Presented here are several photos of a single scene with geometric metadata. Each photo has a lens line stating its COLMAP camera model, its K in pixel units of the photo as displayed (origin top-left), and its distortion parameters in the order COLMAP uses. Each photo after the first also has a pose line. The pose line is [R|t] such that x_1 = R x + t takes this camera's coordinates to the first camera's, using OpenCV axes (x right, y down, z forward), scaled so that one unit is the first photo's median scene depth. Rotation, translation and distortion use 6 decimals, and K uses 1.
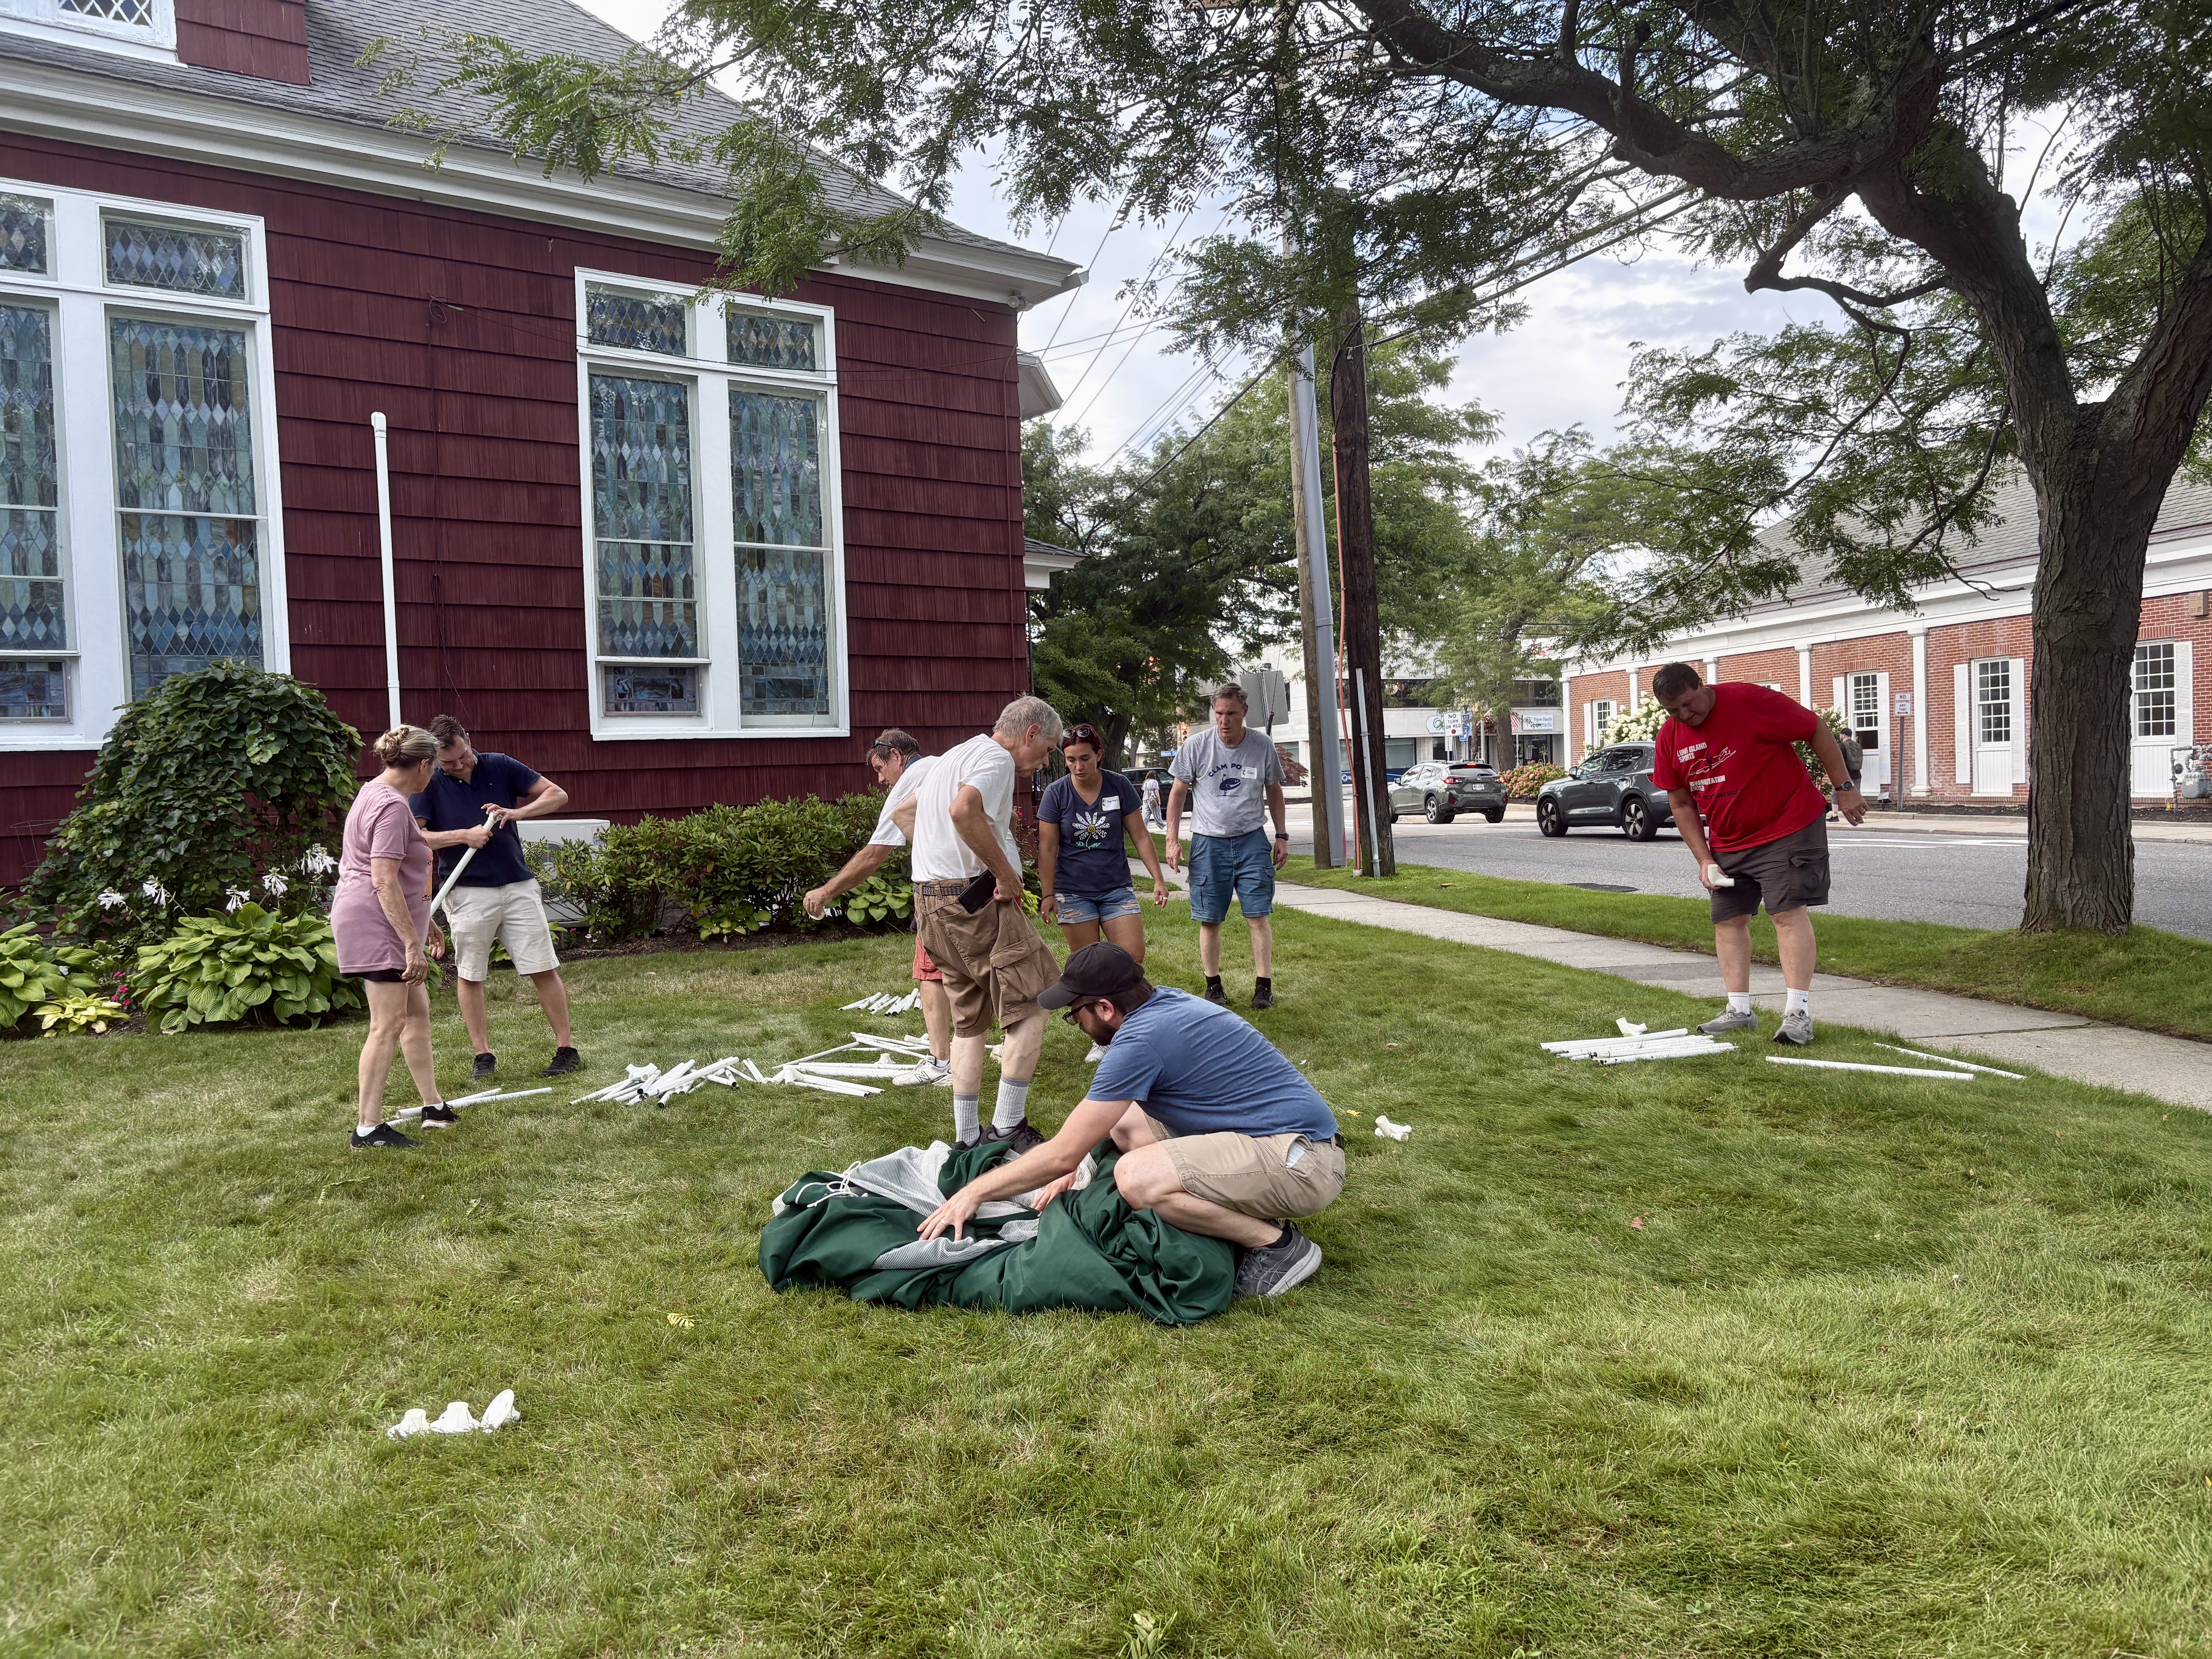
lens RADIAL K [[1602.1, 0, 1104.8], [0, 1602.1, 827.2], [0, 0, 1]] dist [0.030380, -0.015393]
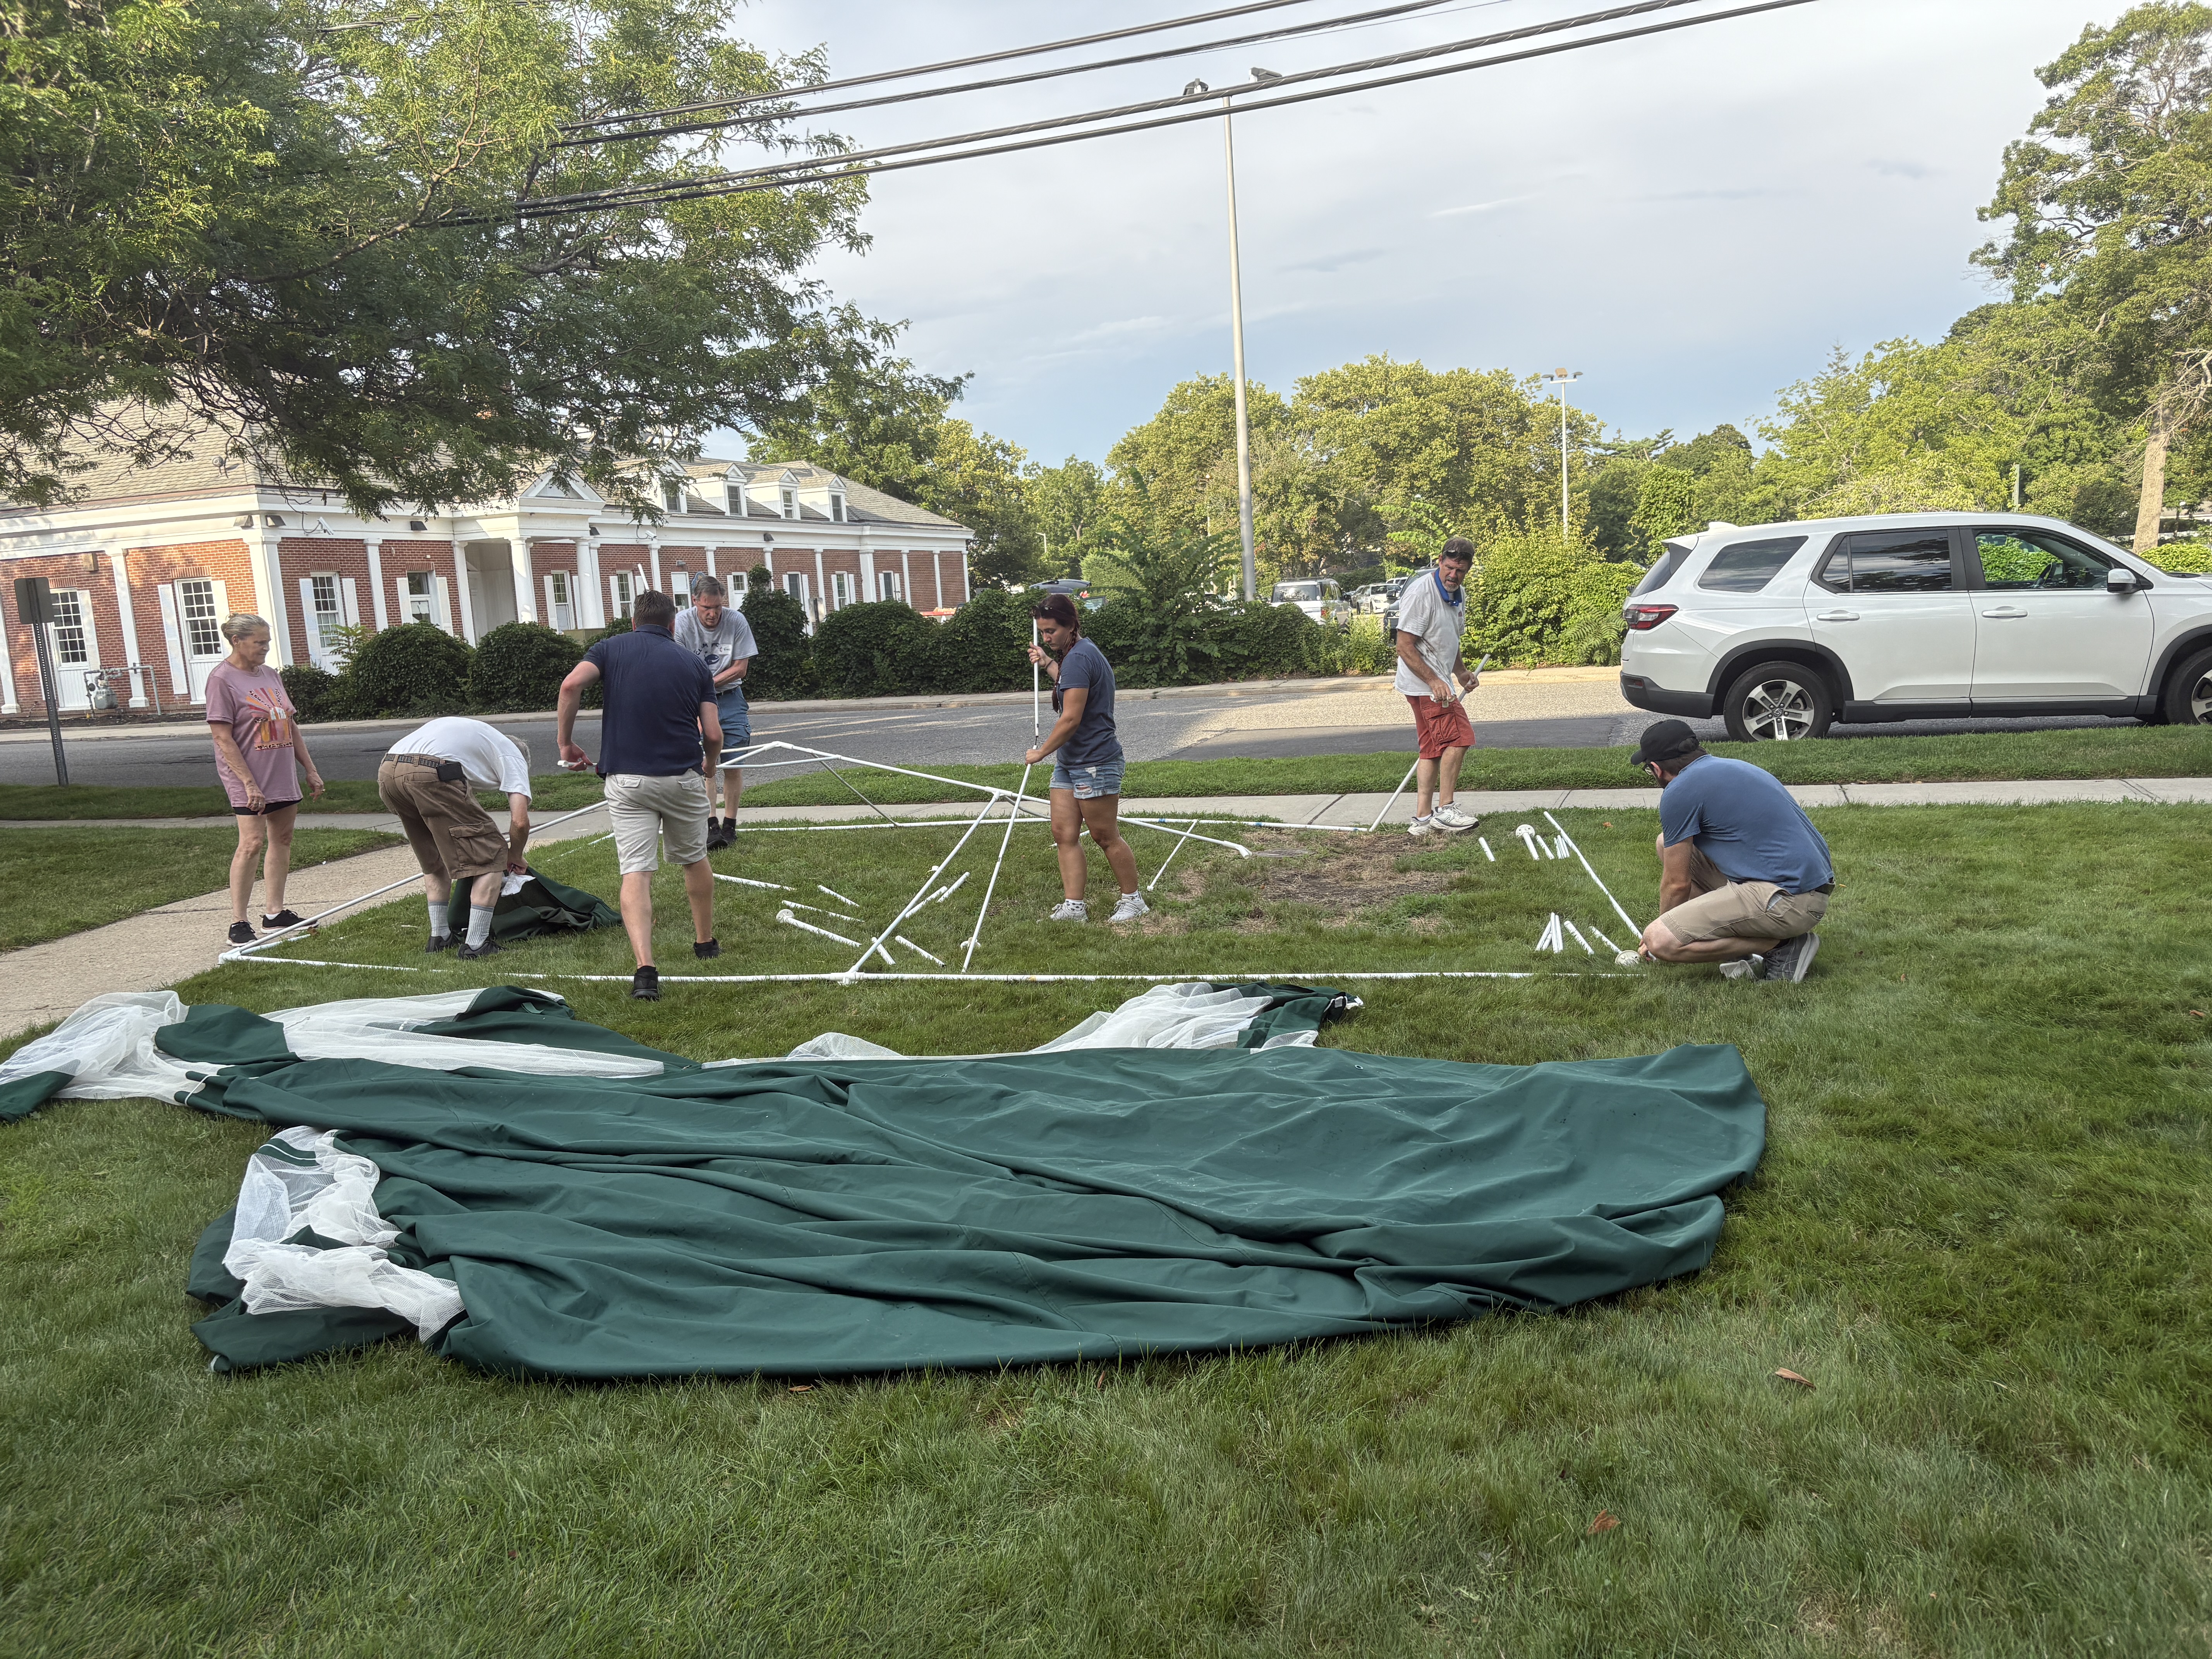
lens RADIAL K [[1602.1, 0, 1110.8], [0, 1602.1, 830.5], [0, 0, 1]] dist [0.030380, -0.015393]
pose [[0.606941, -0.106017, 0.787644, 0.051035], [0.057287, 0.994321, 0.089691, 0.004177], [-0.792679, -0.009315, 0.609568, -0.204980]]
